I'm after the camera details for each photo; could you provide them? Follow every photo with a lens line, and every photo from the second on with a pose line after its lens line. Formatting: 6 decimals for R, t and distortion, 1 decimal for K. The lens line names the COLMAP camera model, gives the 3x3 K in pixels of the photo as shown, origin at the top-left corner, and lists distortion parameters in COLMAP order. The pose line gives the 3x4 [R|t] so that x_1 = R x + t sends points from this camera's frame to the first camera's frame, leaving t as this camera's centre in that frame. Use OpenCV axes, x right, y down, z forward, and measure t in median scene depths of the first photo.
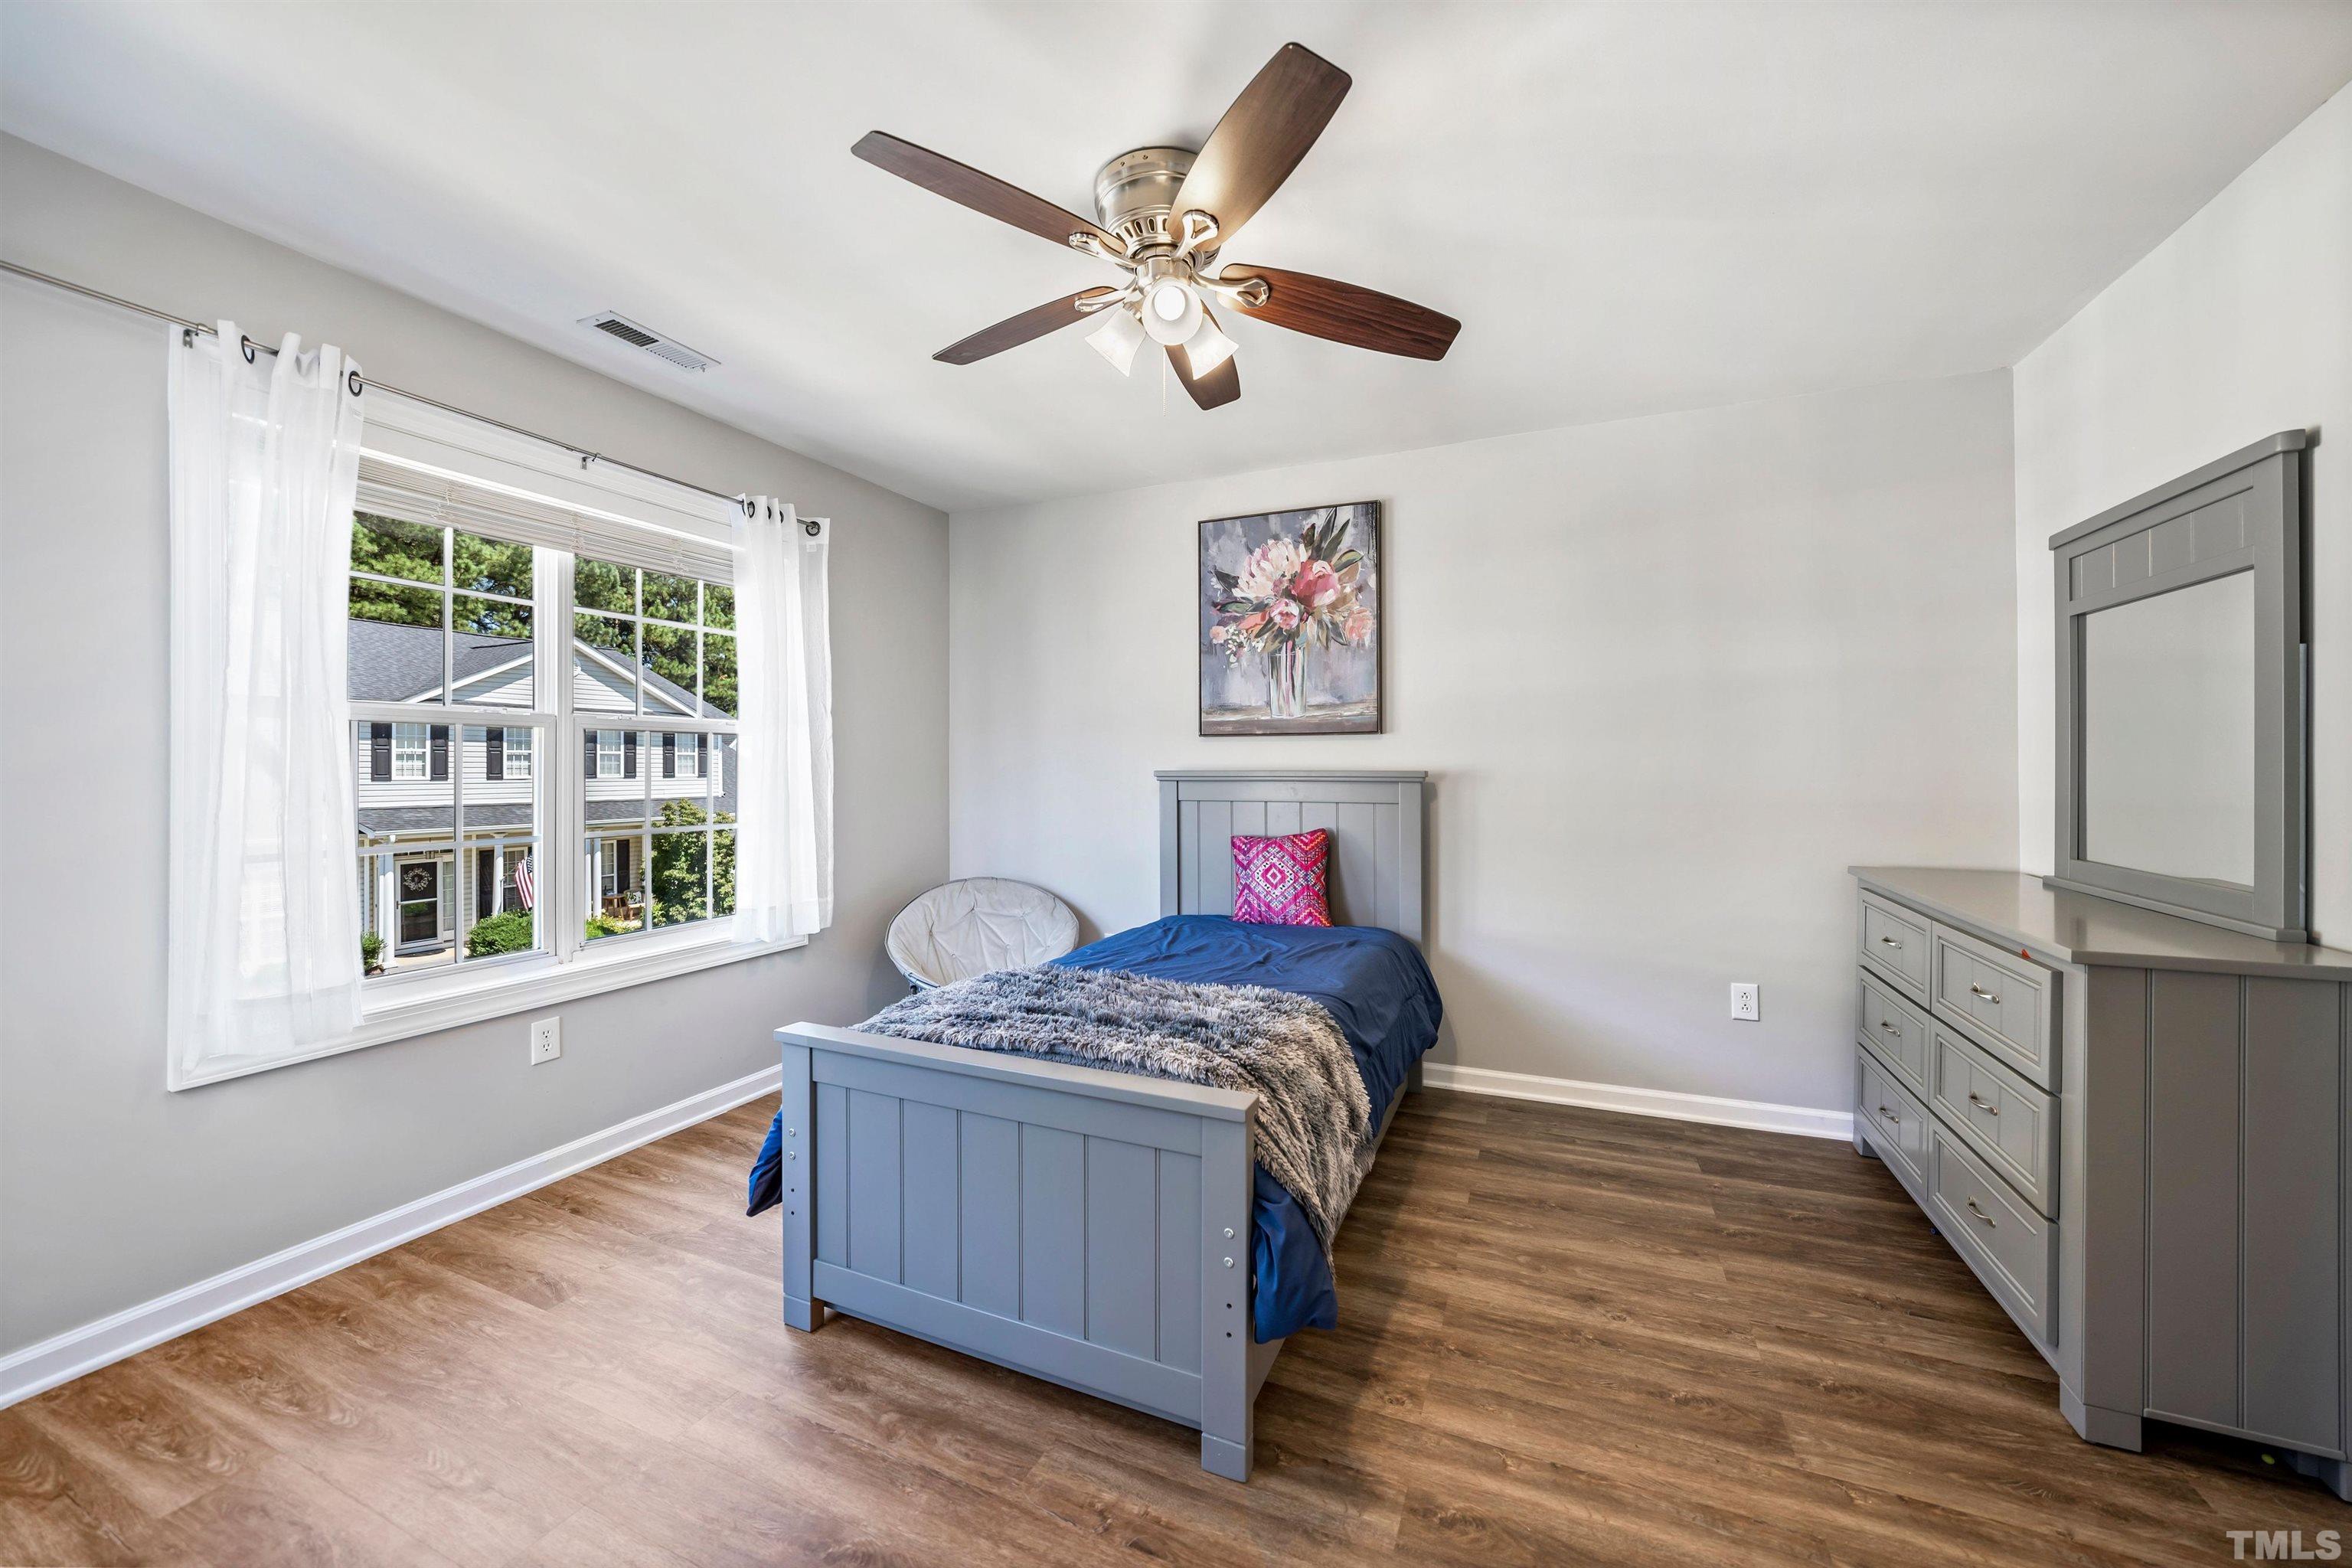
lens RADIAL K [[868.0, 0, 1183.9], [0, 868.0, 772.3], [0, 0, 1]] dist [-0.015906, 0.000128]
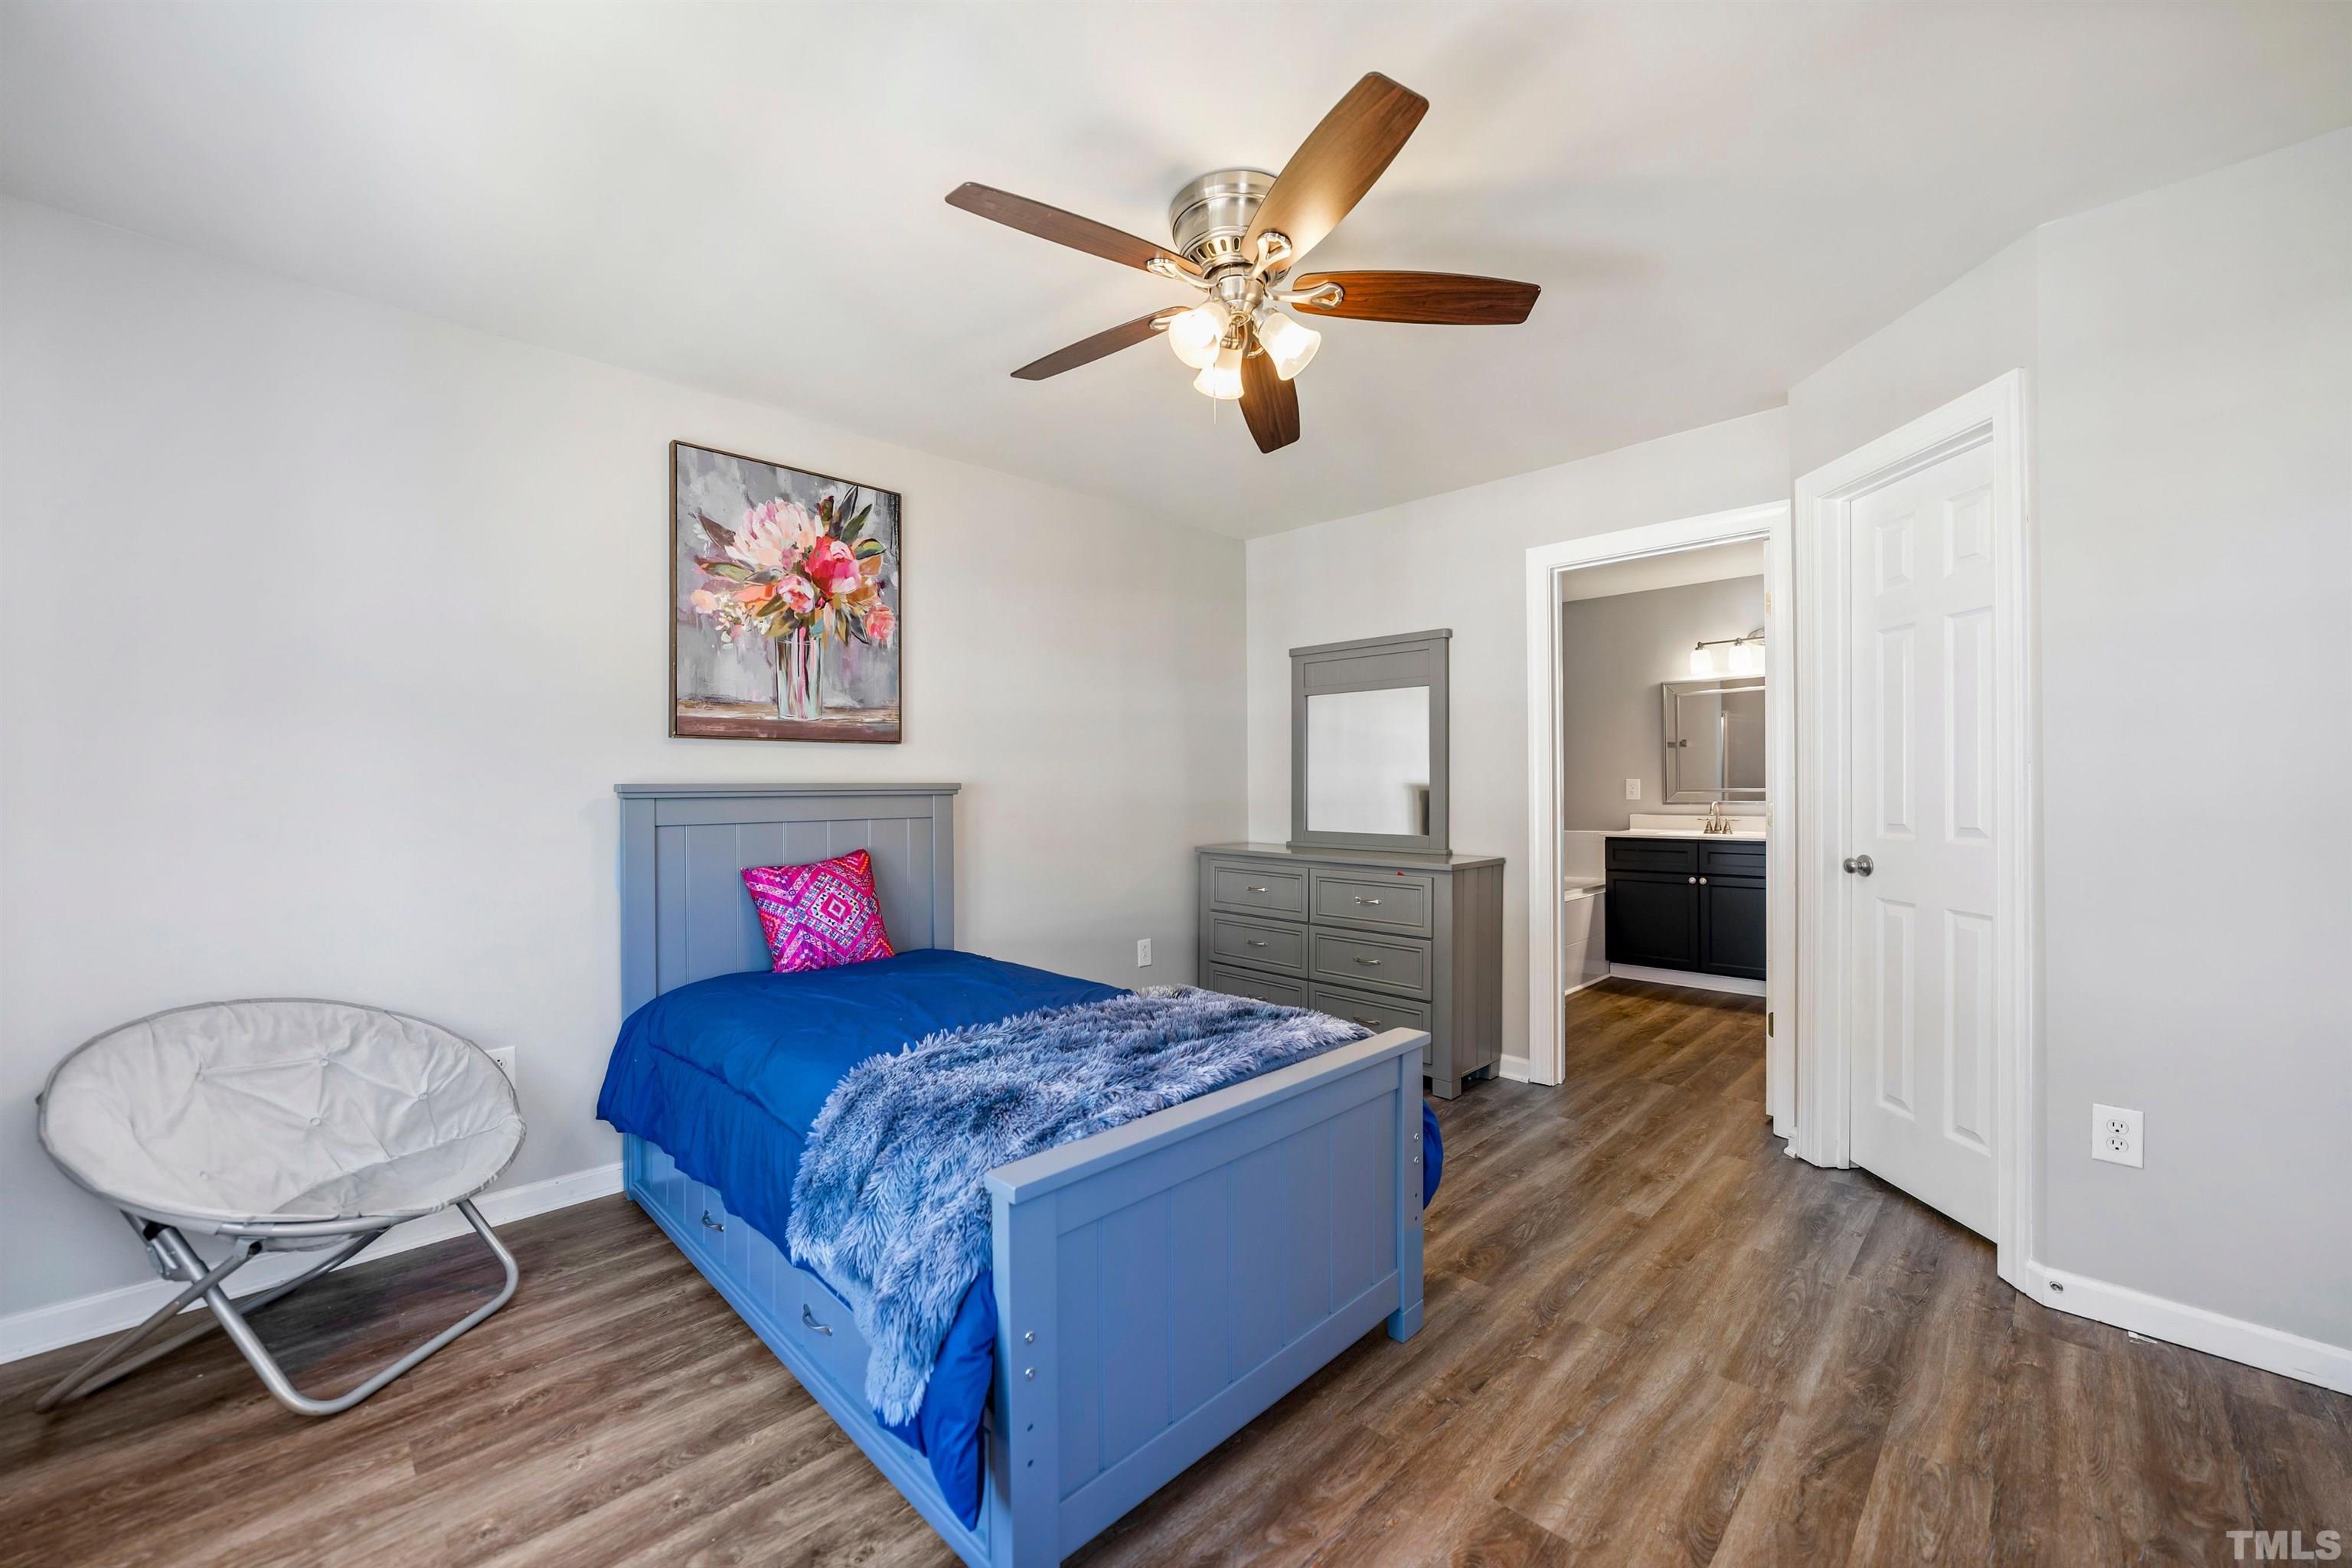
lens RADIAL K [[906.5, 0, 1172.0], [0, 906.5, 797.4], [0, 0, 1]] dist [-0.018148, 0.000076]
pose [[0.379559, -0.011383, 0.925097, -0.555537], [0.012275, 0.999898, 0.007267, 0.009357], [-0.925086, 0.008598, 0.379660, 0.352877]]
